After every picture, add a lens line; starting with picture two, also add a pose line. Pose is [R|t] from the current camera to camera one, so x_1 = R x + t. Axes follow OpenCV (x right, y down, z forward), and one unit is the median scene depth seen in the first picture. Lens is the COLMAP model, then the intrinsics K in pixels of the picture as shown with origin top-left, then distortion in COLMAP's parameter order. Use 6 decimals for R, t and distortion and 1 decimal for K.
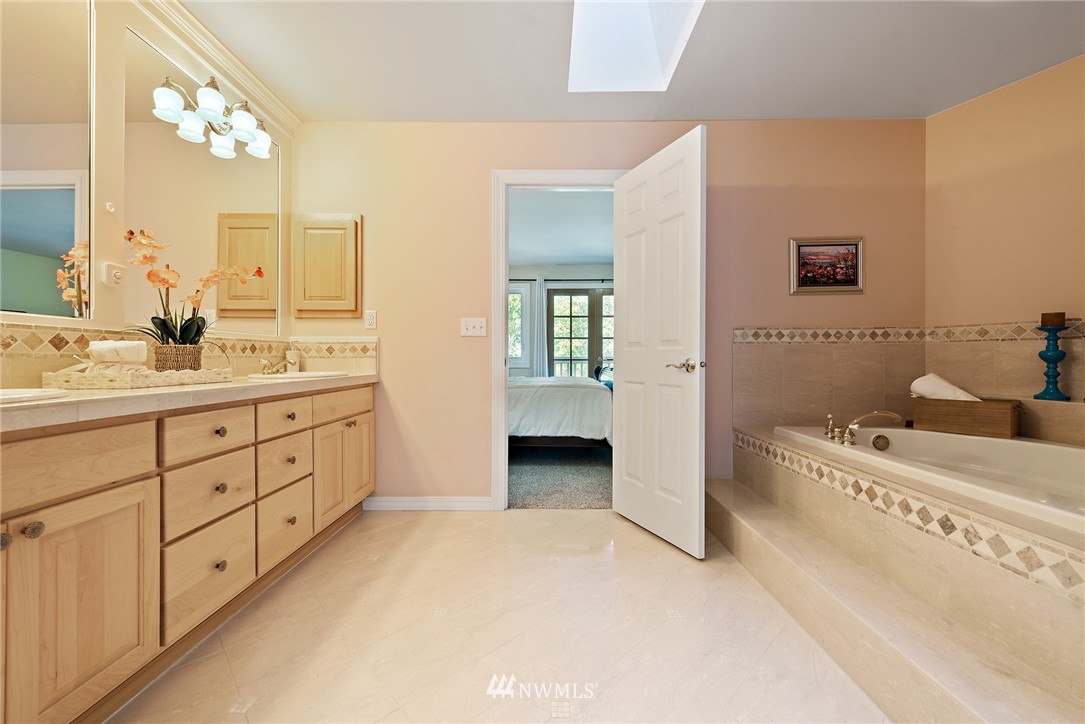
lens RADIAL K [[426.7, 0, 542.5], [0, 426.7, 362.0], [0, 0, 1]] dist [0.000067, 0.000016]
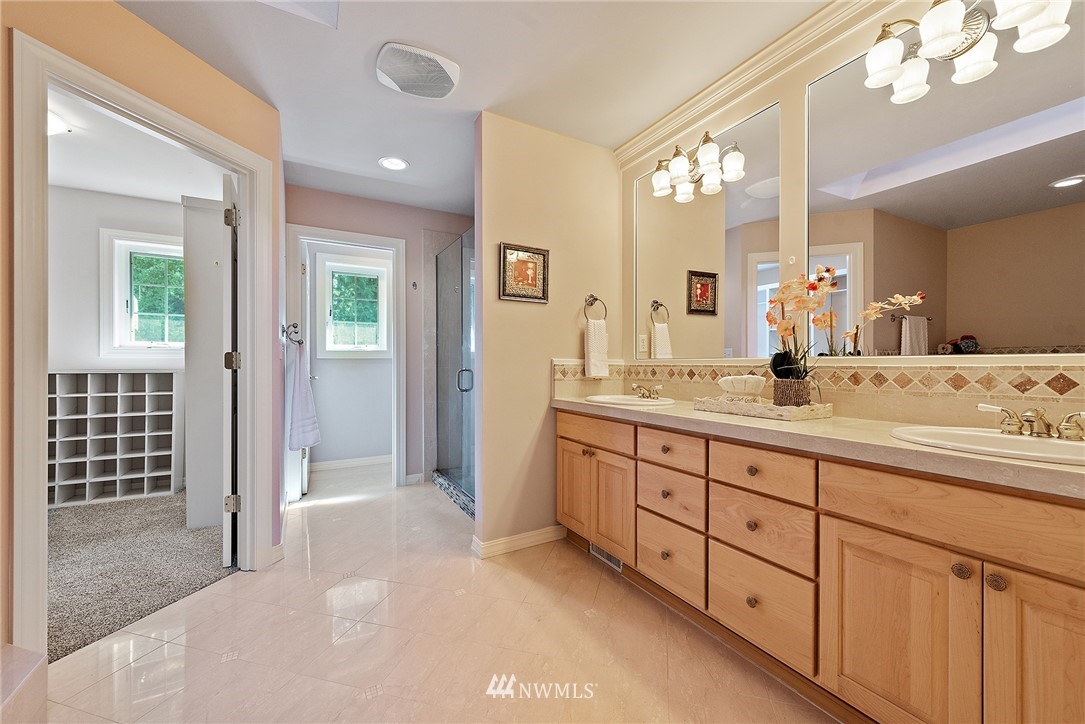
lens RADIAL K [[426.7, 0, 542.5], [0, 426.7, 362.0], [0, 0, 1]] dist [0.000067, 0.000016]
pose [[-0.868751, -0.000238, -0.495250, 0.169497], [-0.002487, 0.999989, 0.003883, -0.089246], [0.495244, 0.004605, -0.868742, 1.738743]]
